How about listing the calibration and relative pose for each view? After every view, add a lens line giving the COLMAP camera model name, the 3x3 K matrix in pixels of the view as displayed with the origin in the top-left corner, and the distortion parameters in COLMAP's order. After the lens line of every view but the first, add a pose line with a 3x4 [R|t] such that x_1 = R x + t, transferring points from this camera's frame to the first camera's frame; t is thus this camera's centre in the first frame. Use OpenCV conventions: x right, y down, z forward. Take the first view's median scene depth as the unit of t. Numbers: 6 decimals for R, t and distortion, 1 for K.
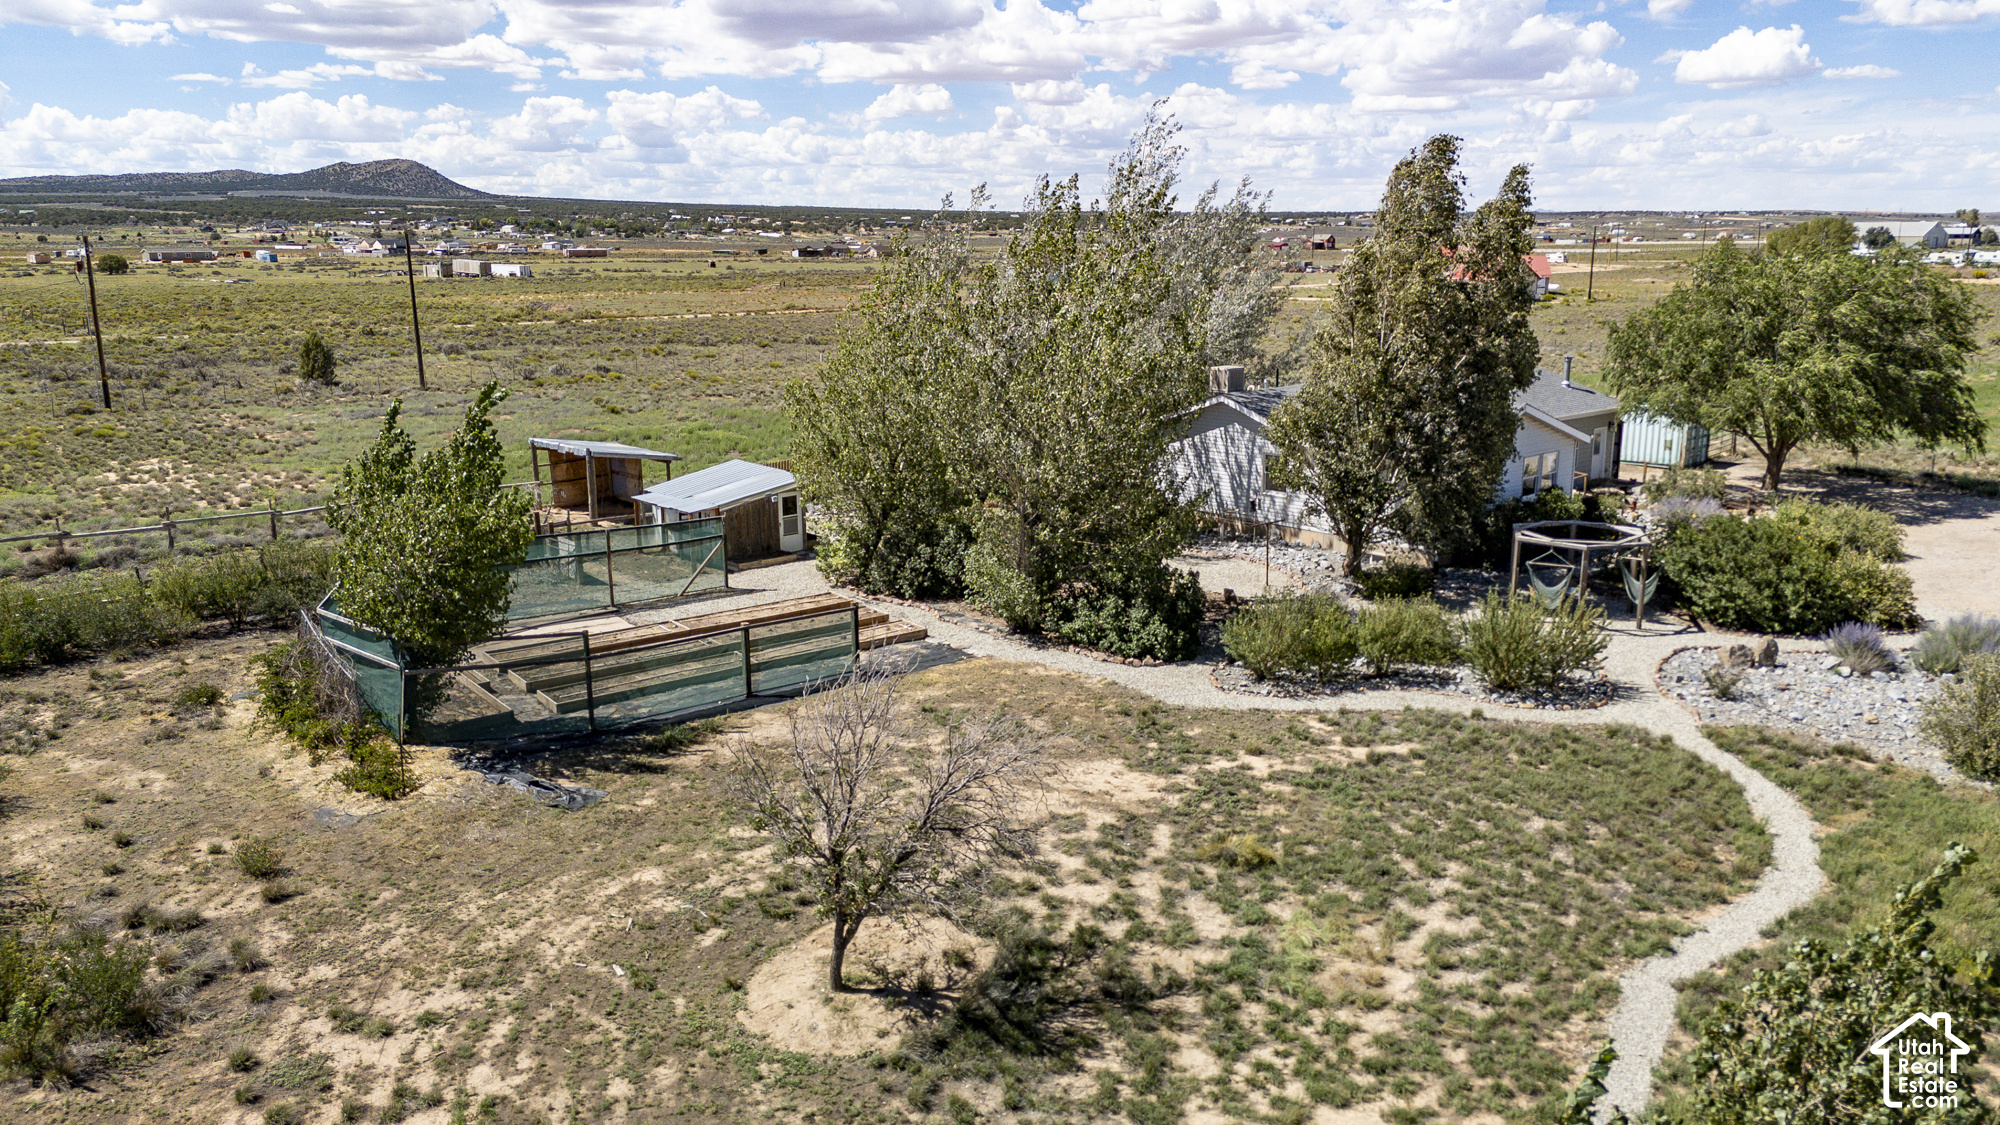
lens RADIAL K [[1467.5, 0, 987.9], [0, 1467.5, 558.9], [0, 0, 1]] dist [0.071636, -0.056095]
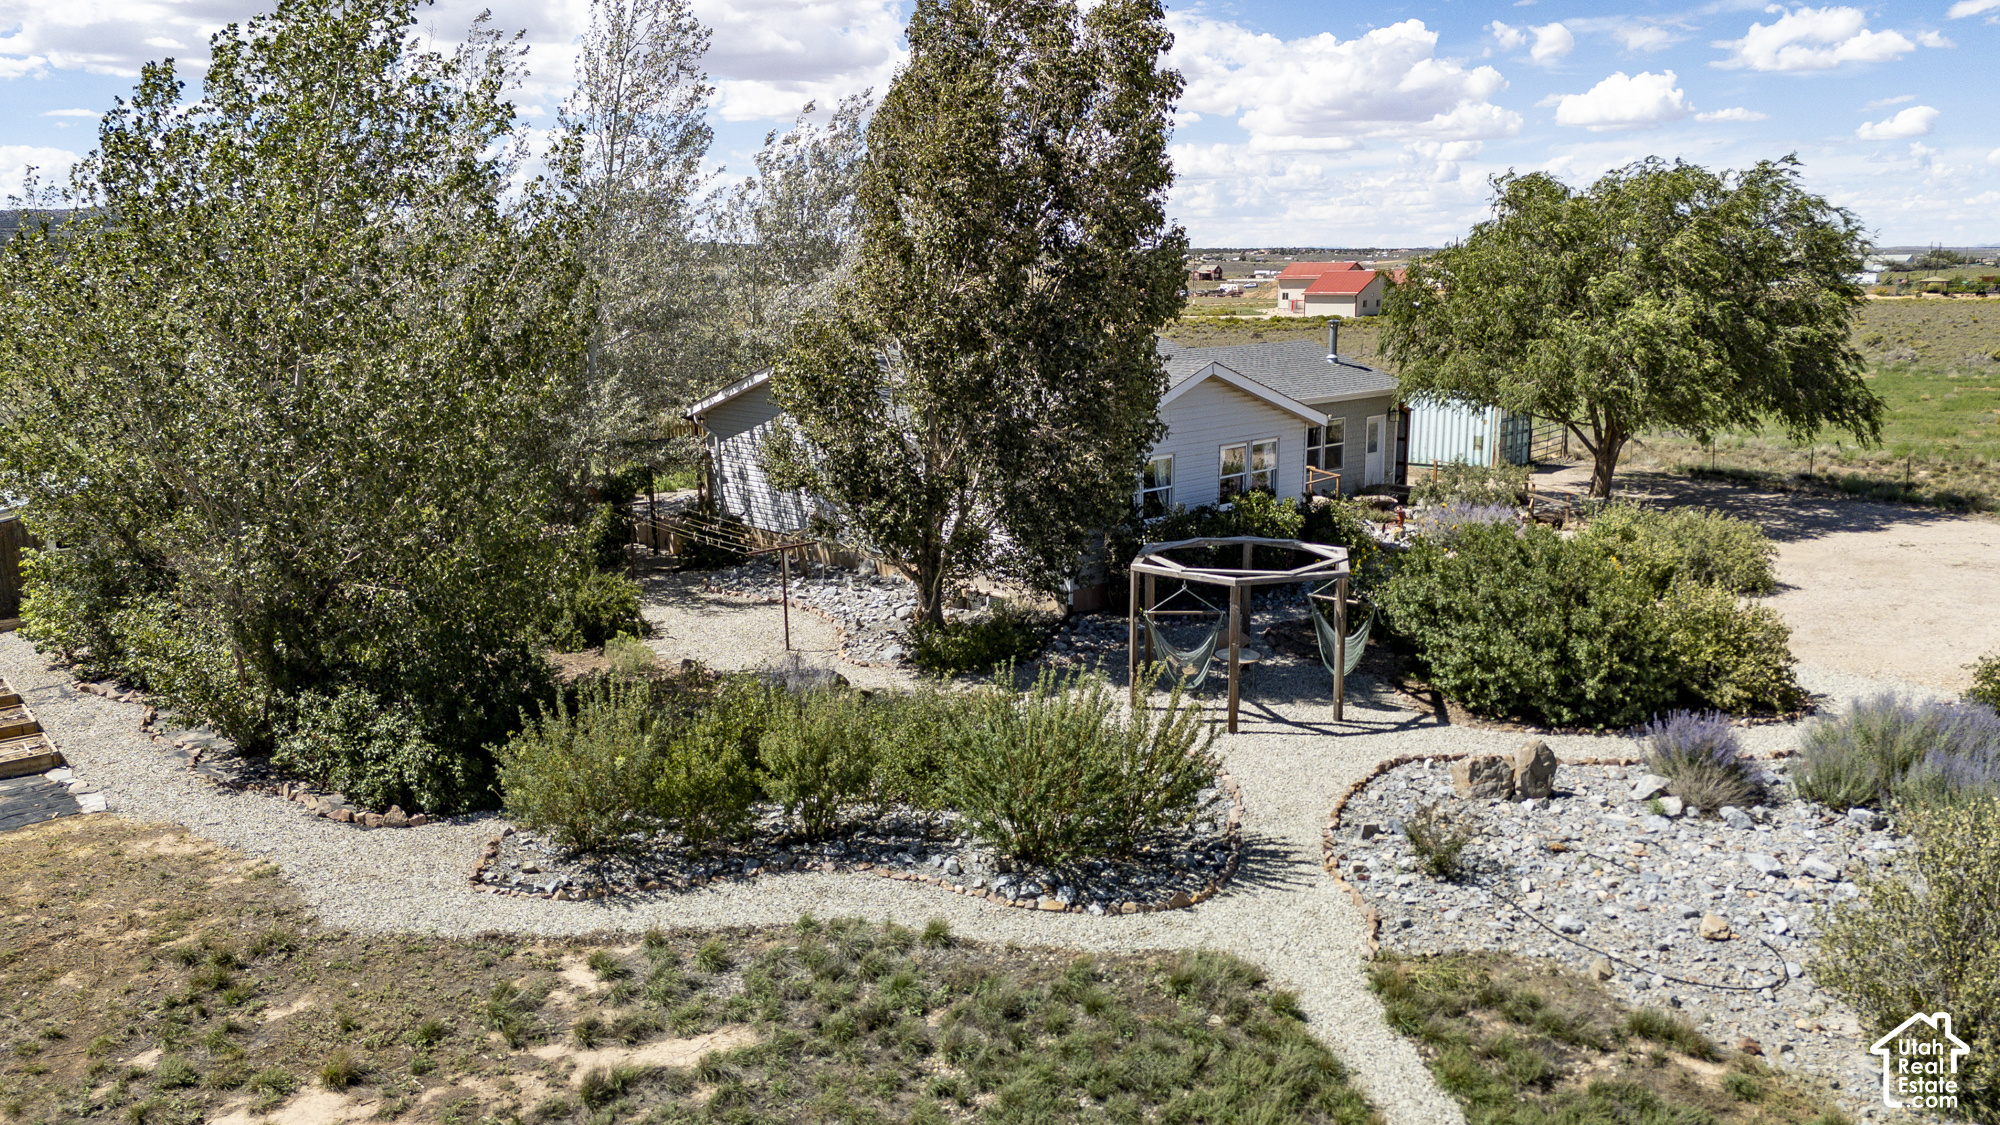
lens RADIAL K [[1467.5, 0, 1012.0], [0, 1467.5, 571.9], [0, 0, 1]] dist [0.071636, -0.056095]
pose [[0.997185, -0.015440, 0.073367, 0.263024], [0.016706, 0.999721, -0.016687, -0.003221], [-0.073089, 0.017866, 0.997165, 0.424831]]
